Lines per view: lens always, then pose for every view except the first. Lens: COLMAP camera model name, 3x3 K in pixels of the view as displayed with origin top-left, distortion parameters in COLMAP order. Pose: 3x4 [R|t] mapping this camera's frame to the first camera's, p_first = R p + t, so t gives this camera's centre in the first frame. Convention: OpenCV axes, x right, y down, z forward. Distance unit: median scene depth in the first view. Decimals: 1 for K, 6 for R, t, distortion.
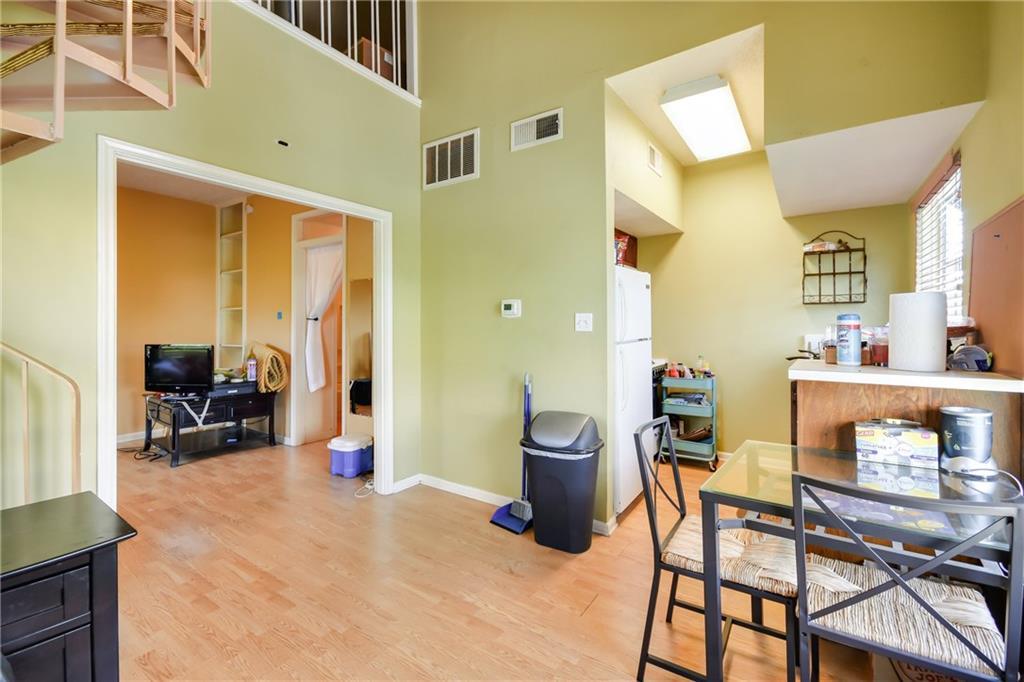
lens RADIAL K [[440.6, 0, 512.4], [0, 440.6, 328.4], [0, 0, 1]] dist [0.002991, 0.000203]
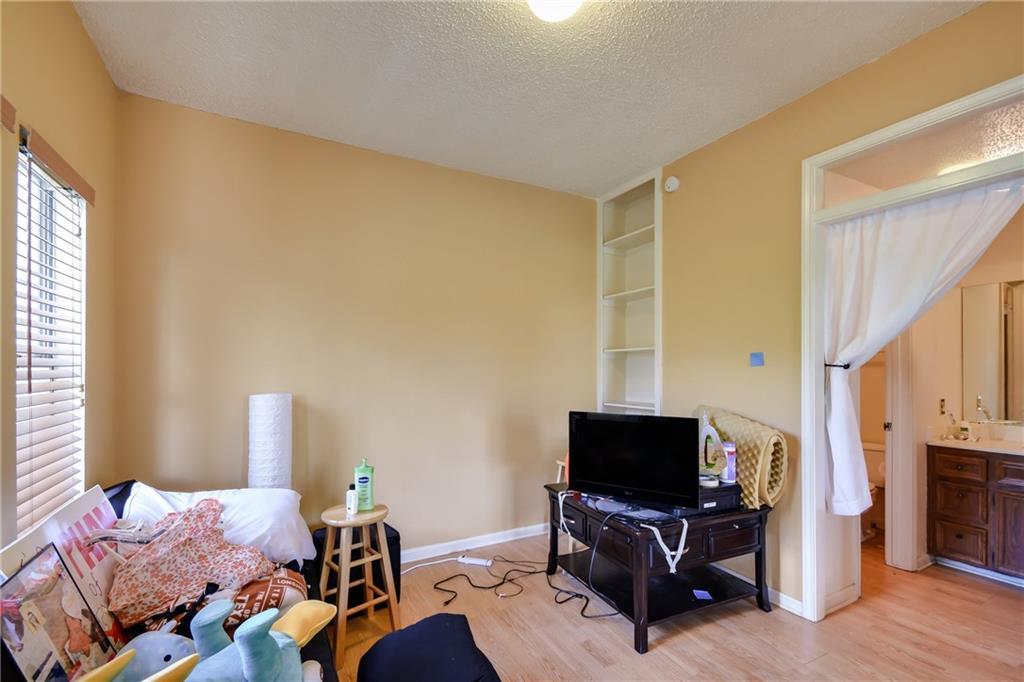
lens RADIAL K [[452.7, 0, 512.8], [0, 452.7, 373.7], [0, 0, 1]] dist [-0.000918, -0.000723]
pose [[0.880635, 0.004398, -0.473774, -0.562070], [-0.001052, 0.999973, 0.007328, -0.016374], [0.473794, -0.005955, 0.880616, 0.396185]]
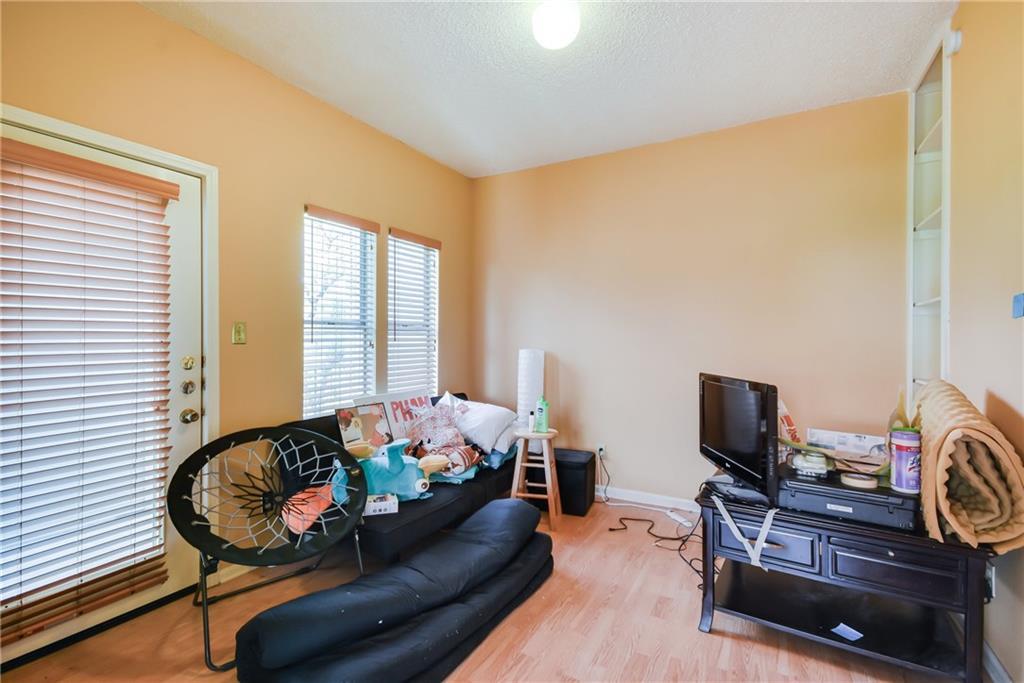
lens RADIAL K [[464.4, 0, 494.6], [0, 464.4, 346.2], [0, 0, 1]] dist [-0.000306, -0.000350]
pose [[0.061475, 0.014665, -0.998001, -0.233366], [-0.008122, 0.999866, 0.014192, -0.003879], [0.998076, 0.007233, 0.061586, 0.639638]]
